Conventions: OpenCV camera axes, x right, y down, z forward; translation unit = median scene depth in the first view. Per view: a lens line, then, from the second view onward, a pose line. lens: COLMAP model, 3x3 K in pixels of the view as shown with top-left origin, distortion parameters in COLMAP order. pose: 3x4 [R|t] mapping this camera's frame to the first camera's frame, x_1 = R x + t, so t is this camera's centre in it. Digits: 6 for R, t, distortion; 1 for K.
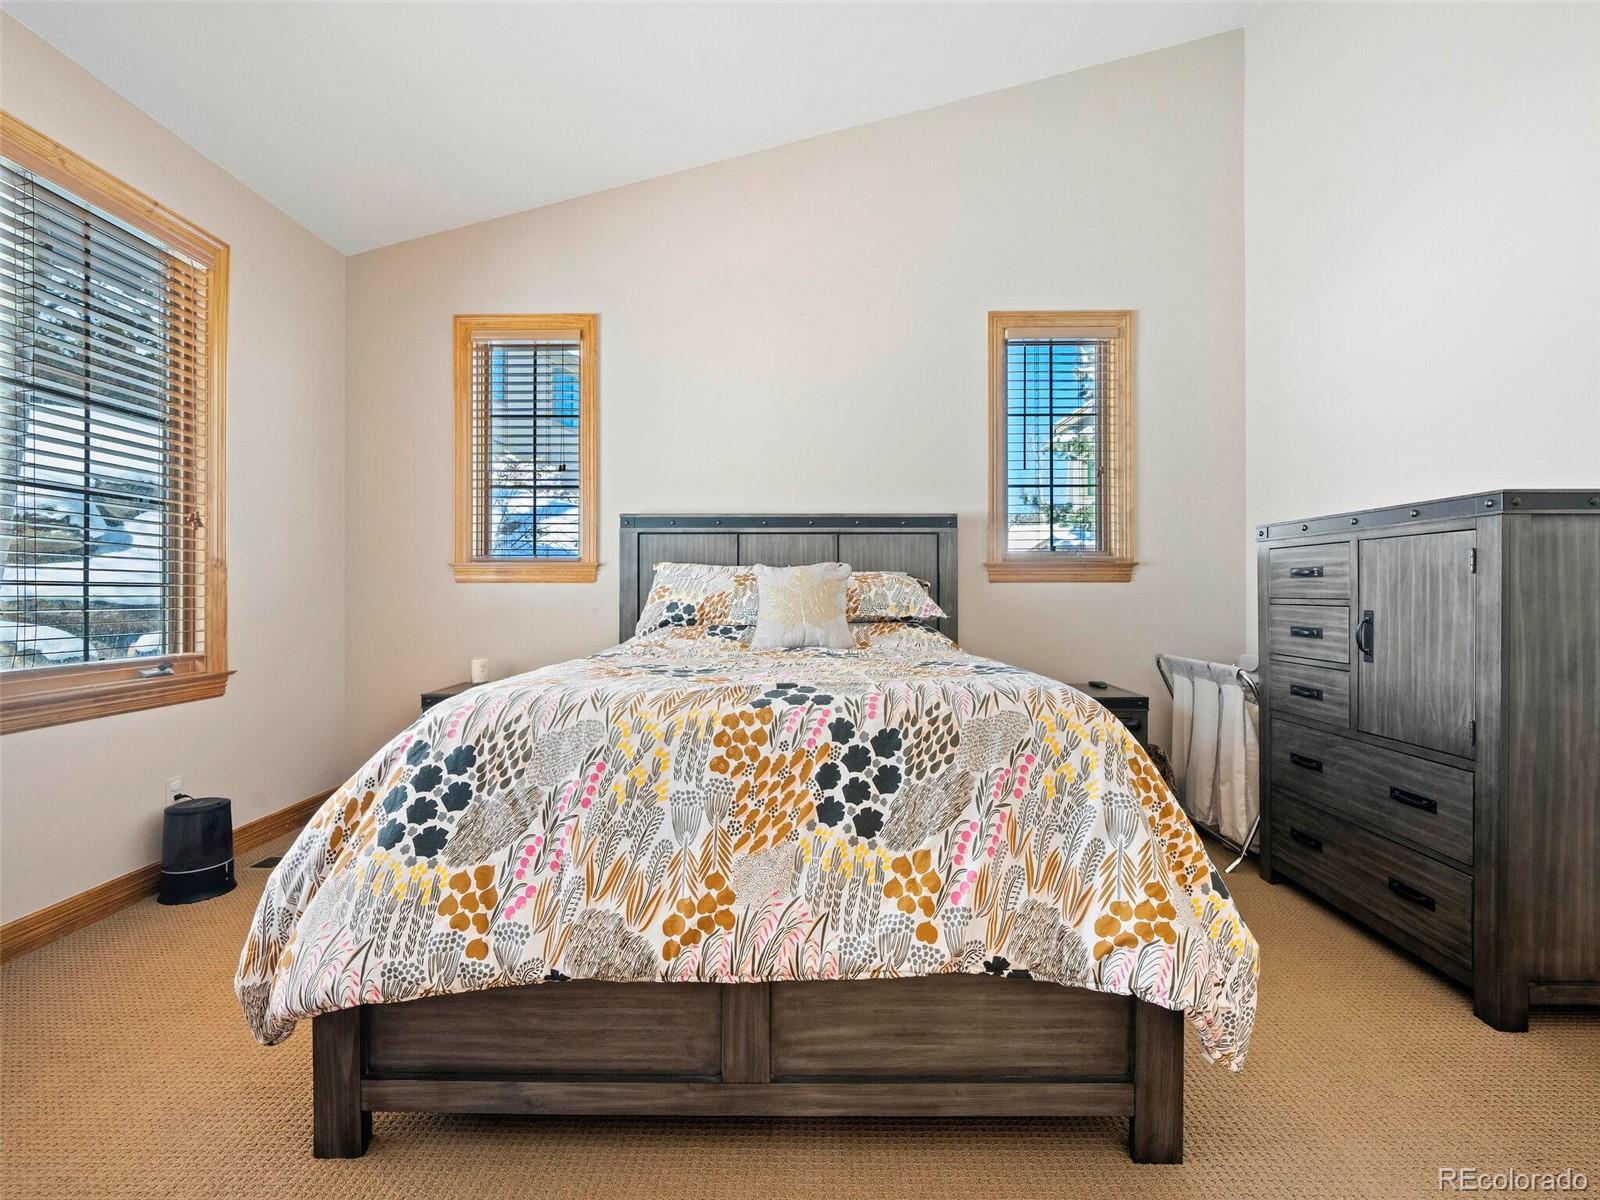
lens RADIAL K [[732.8, 0, 800.0], [0, 732.8, 600.0], [0, 0, 1]] dist [-0.006567, 0.000162]
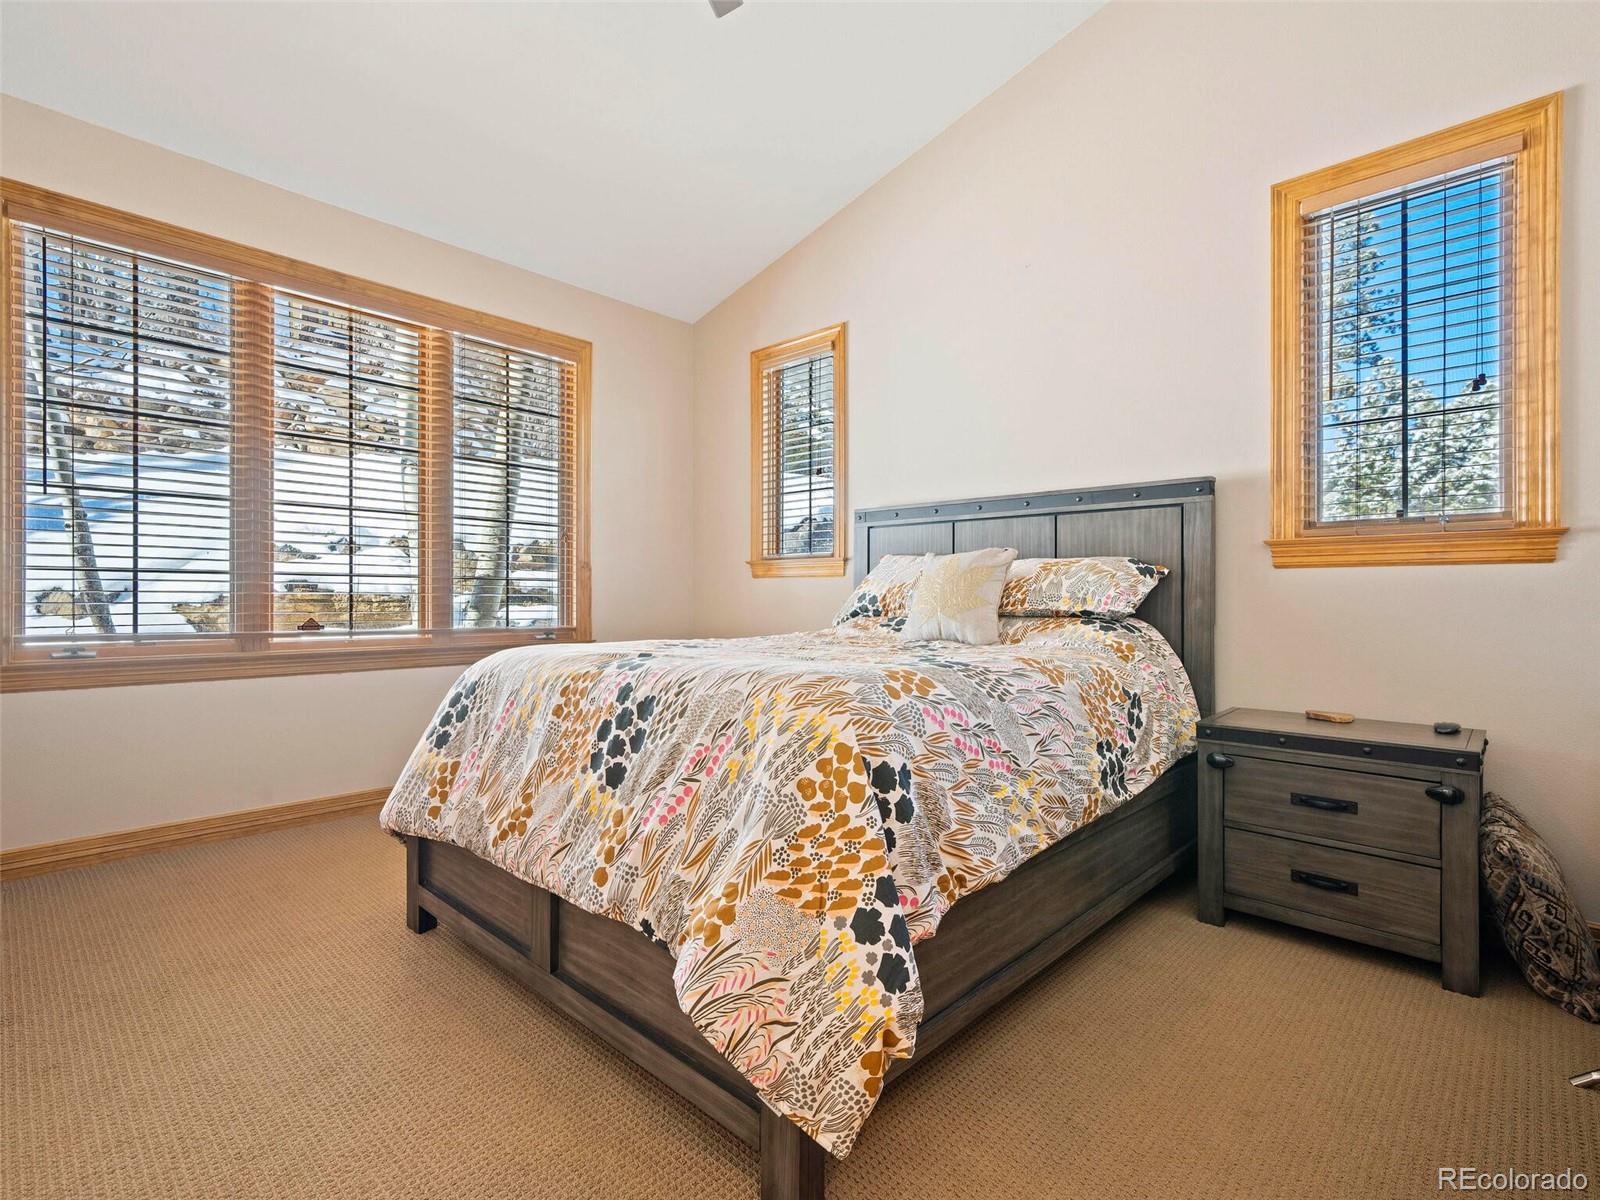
lens RADIAL K [[772.4, 0, 789.3], [0, 772.4, 615.5], [0, 0, 1]] dist [-0.001825, 0.000515]
pose [[0.725317, 0.020154, -0.688120, 0.498875], [-0.012673, 0.999793, 0.015924, 0.018336], [0.688298, -0.002829, 0.725422, 0.153734]]
